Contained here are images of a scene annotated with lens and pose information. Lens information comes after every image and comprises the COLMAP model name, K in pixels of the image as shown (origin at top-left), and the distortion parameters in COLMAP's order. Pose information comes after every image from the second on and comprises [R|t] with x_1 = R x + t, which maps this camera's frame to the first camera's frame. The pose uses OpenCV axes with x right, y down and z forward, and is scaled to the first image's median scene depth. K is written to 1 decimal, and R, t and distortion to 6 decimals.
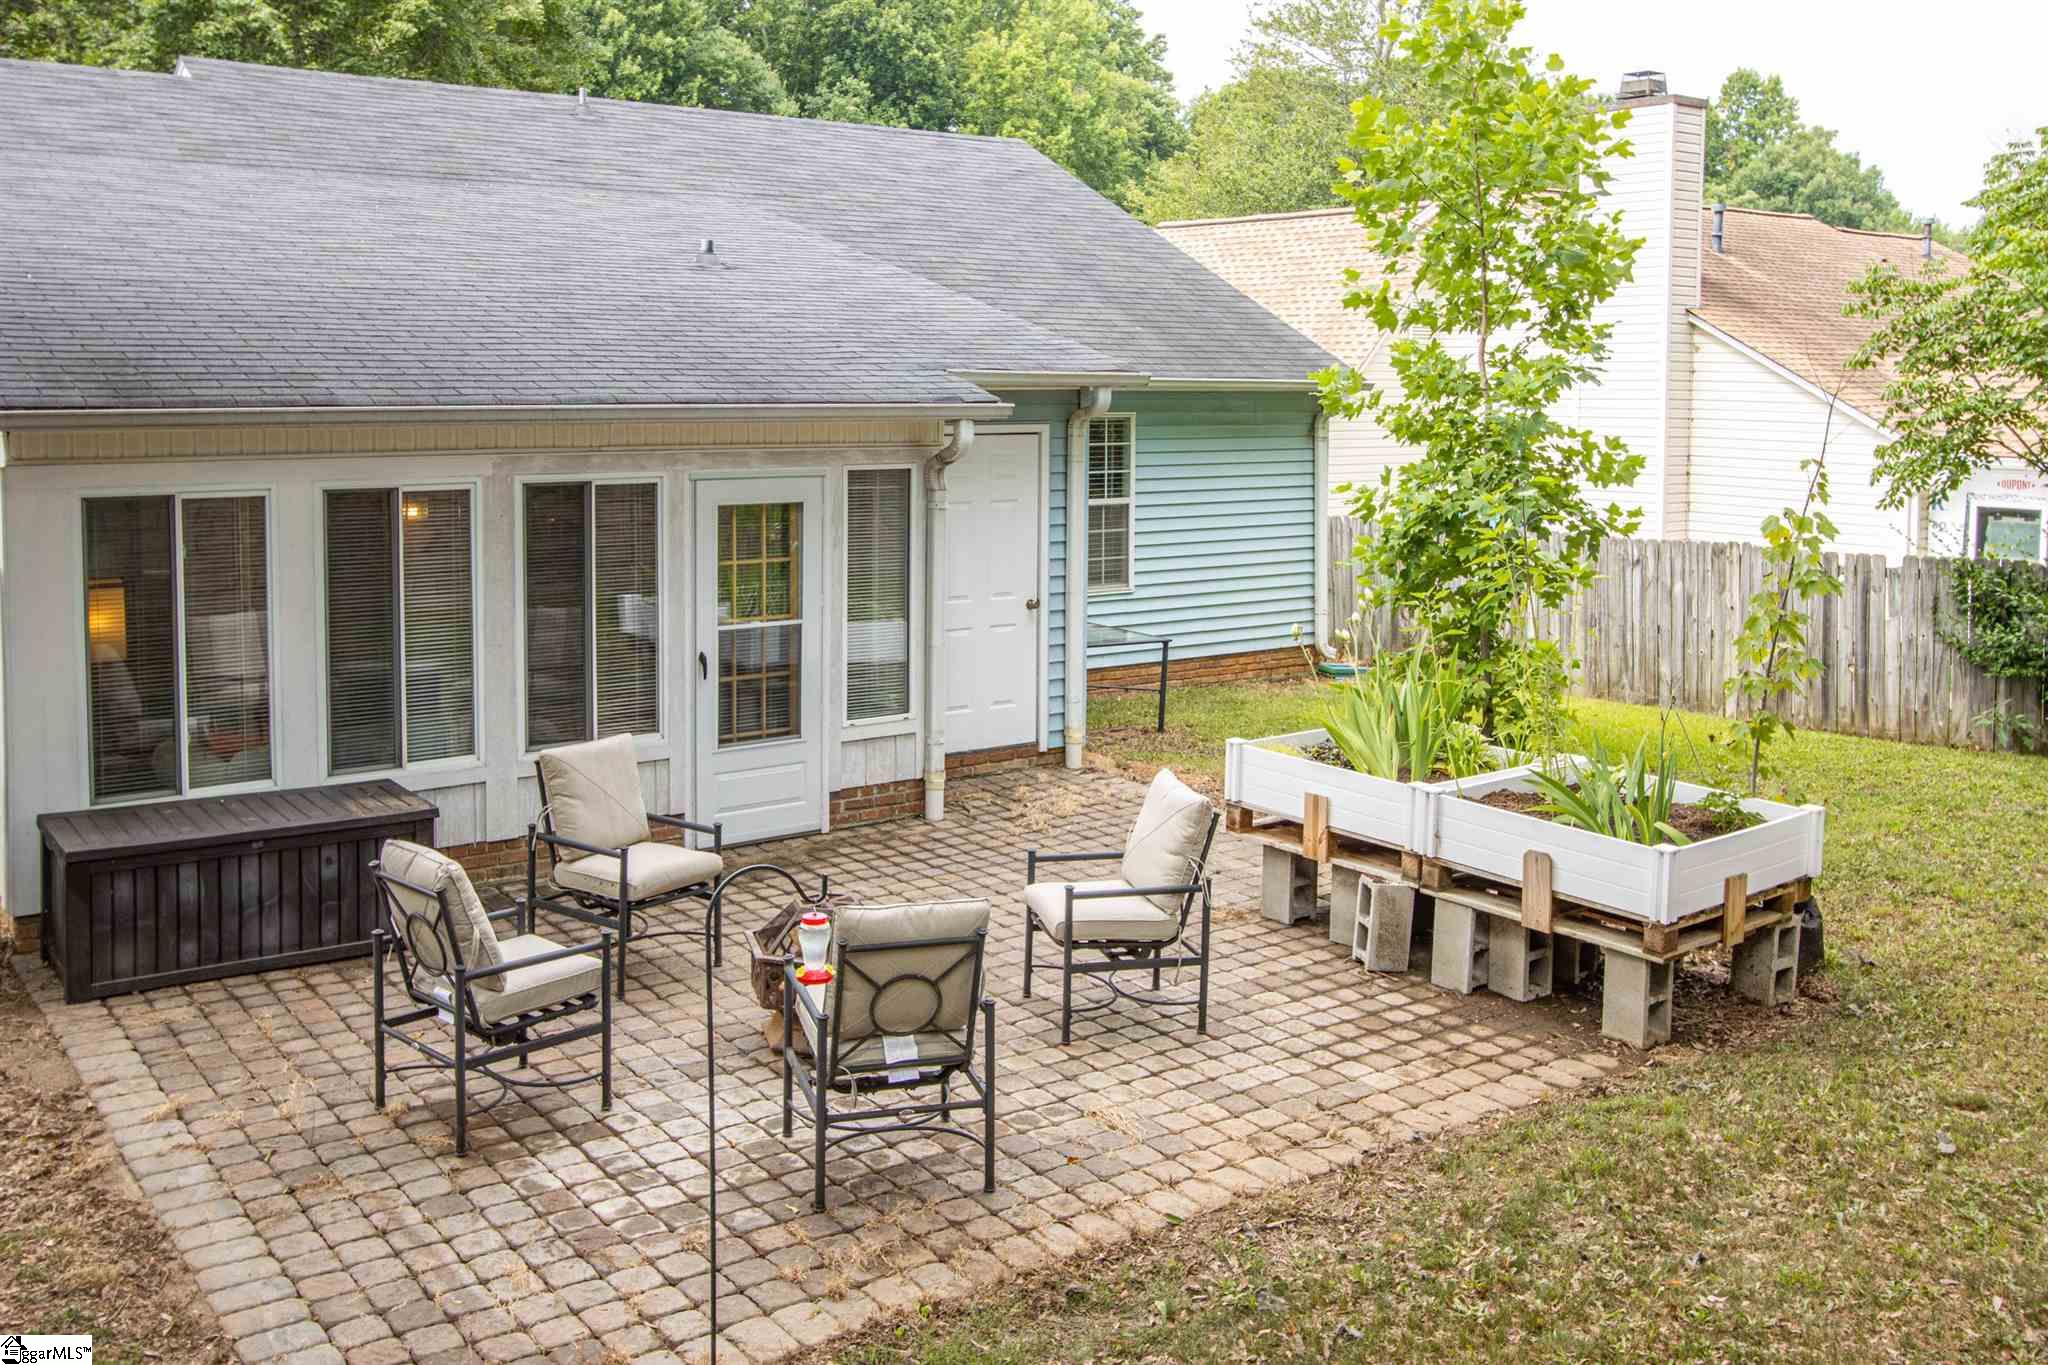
lens RADIAL K [[1921.7, 0, 1024.0], [0, 1921.7, 682.5], [0, 0, 1]] dist [-0.066784, 0.126912]
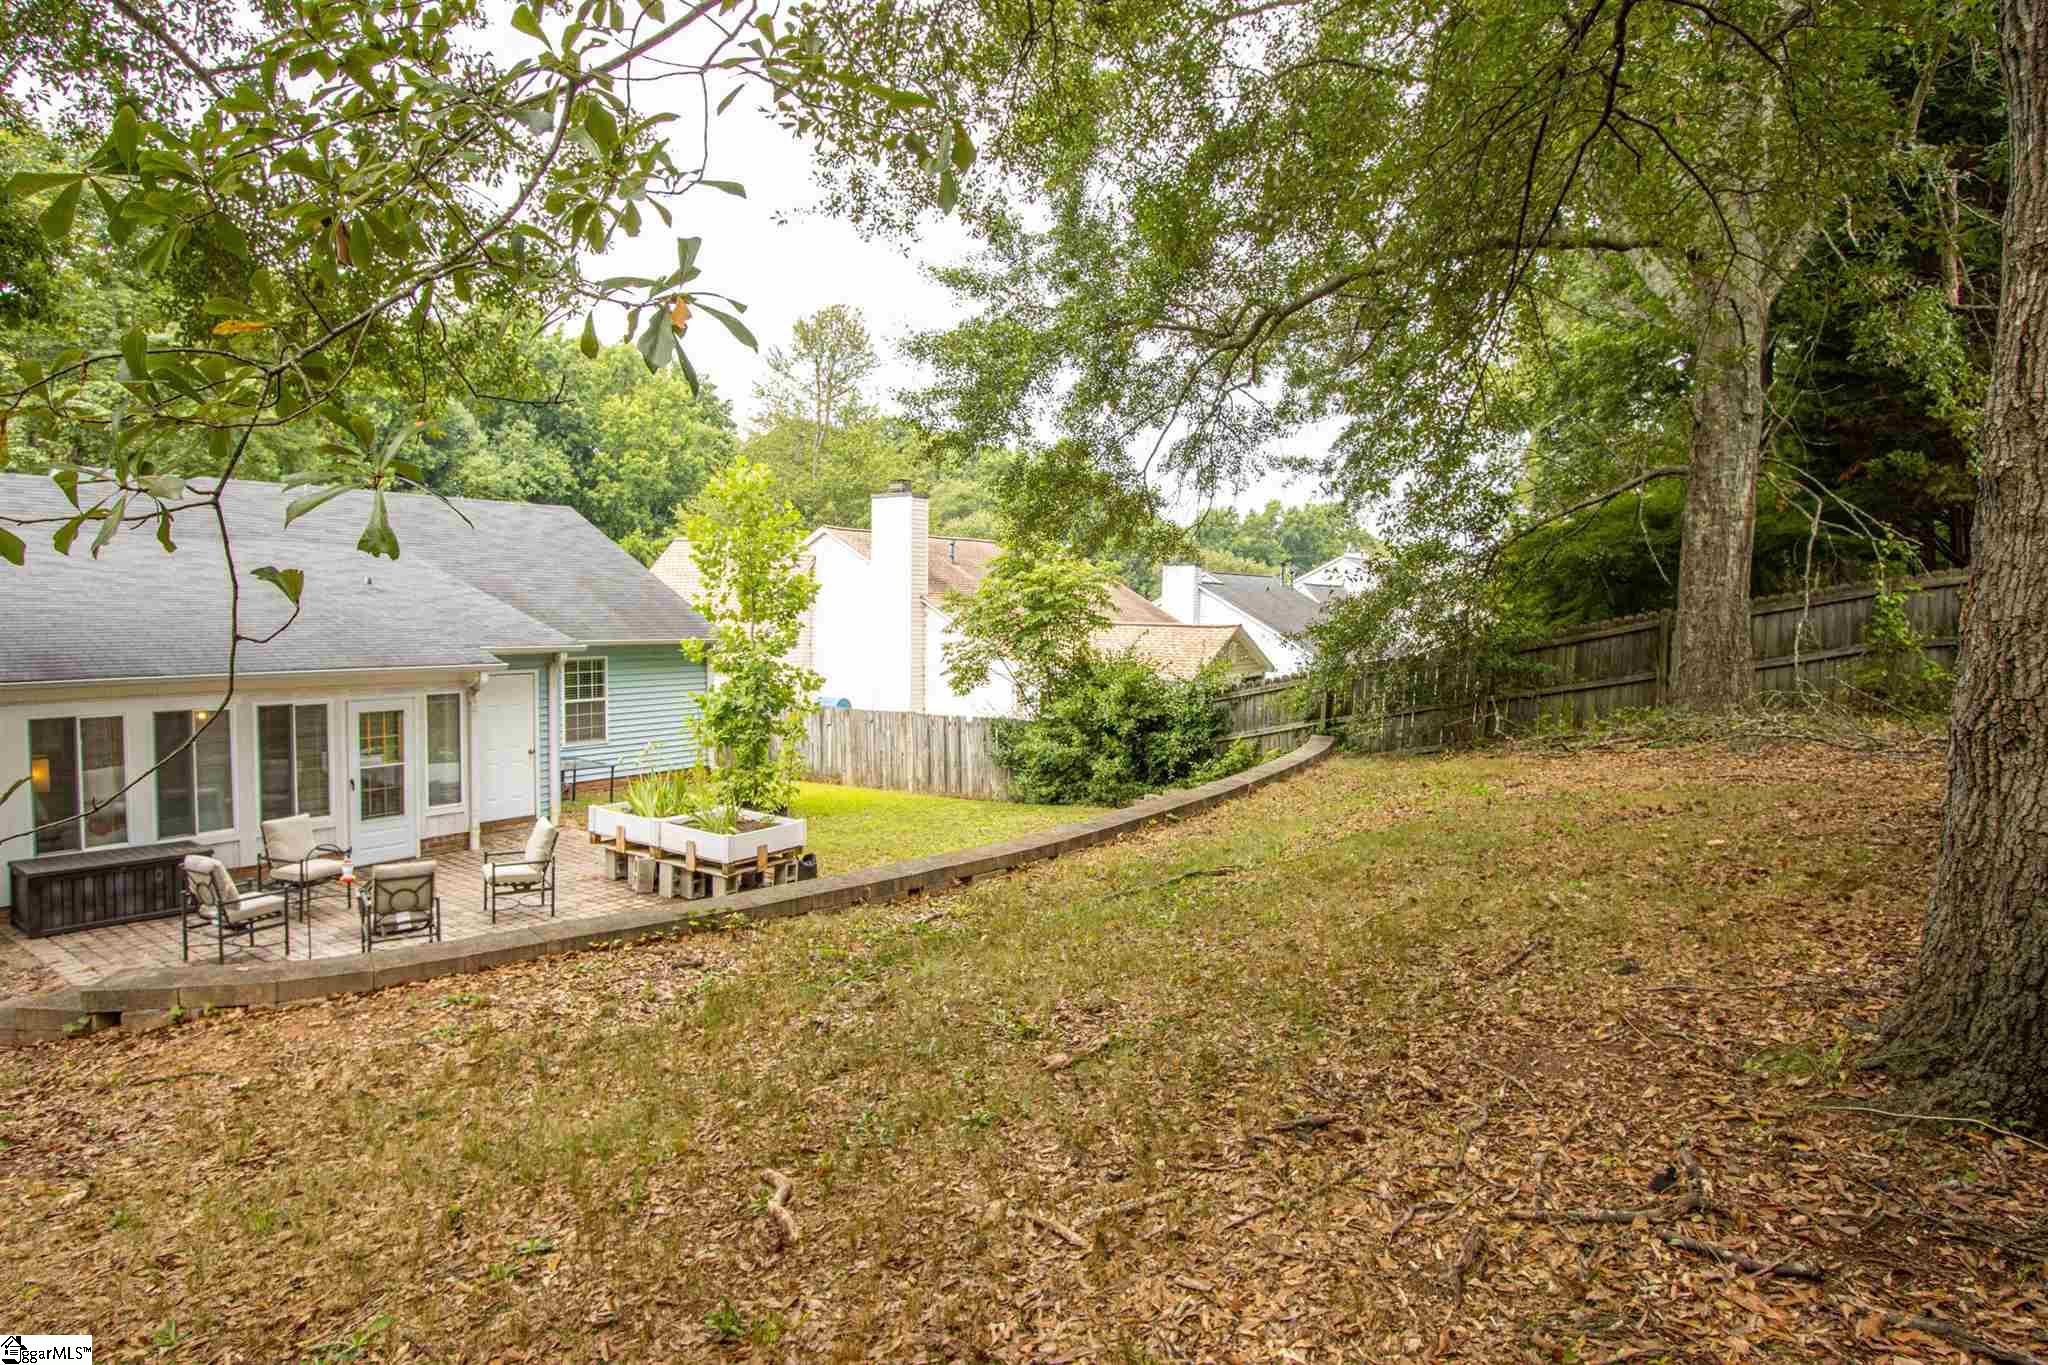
lens RADIAL K [[1159.6, 0, 1024.5], [0, 1159.6, 736.5], [0, 0, 1]] dist [-0.019817, 0.002191]
pose [[0.953154, -0.027577, 0.301225, 0.193452], [0.040906, 0.998439, -0.038032, 0.020013], [-0.299706, 0.048572, 0.952794, -0.565411]]
